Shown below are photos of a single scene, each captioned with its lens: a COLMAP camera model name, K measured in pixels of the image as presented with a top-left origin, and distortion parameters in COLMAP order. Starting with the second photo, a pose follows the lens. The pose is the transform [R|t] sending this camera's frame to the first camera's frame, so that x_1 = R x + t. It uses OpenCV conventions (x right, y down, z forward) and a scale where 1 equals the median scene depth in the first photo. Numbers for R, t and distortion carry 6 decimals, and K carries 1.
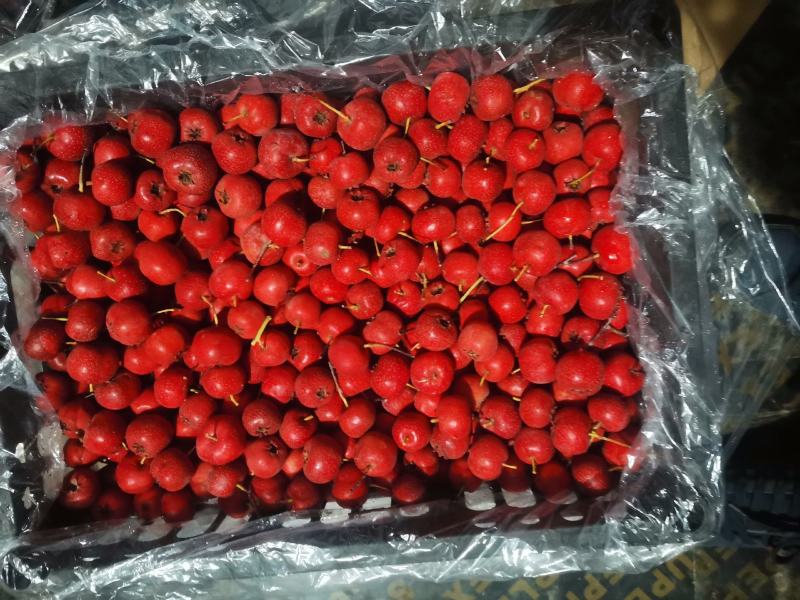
lens RADIAL K [[588.1, 0, 396.7], [0, 588.1, 296.9], [0, 0, 1]] dist [0.086572, -0.101125]
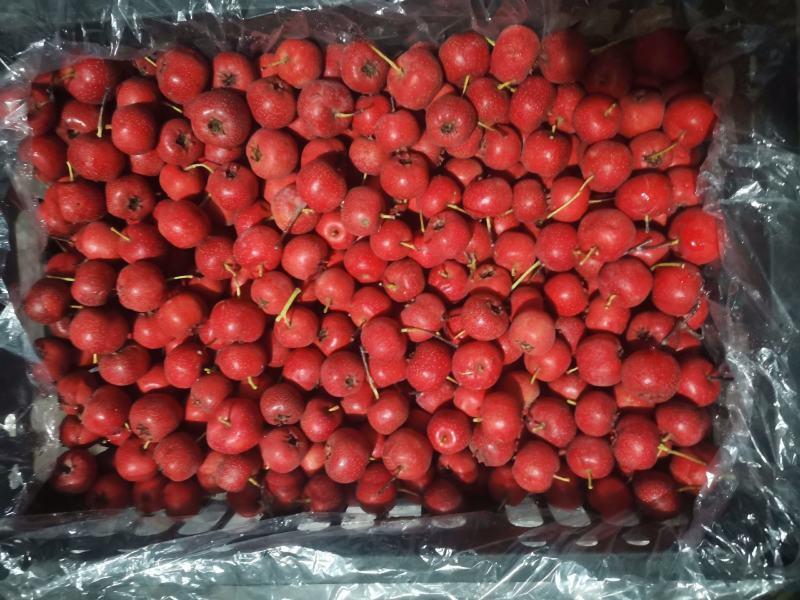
lens RADIAL K [[588.1, 0, 396.7], [0, 588.1, 296.9], [0, 0, 1]] dist [0.086572, -0.101125]
pose [[0.997982, 0.058246, -0.025286, -0.044267], [-0.058969, 0.997843, -0.028859, 0.060393], [0.023551, 0.030291, 0.999264, 0.116474]]
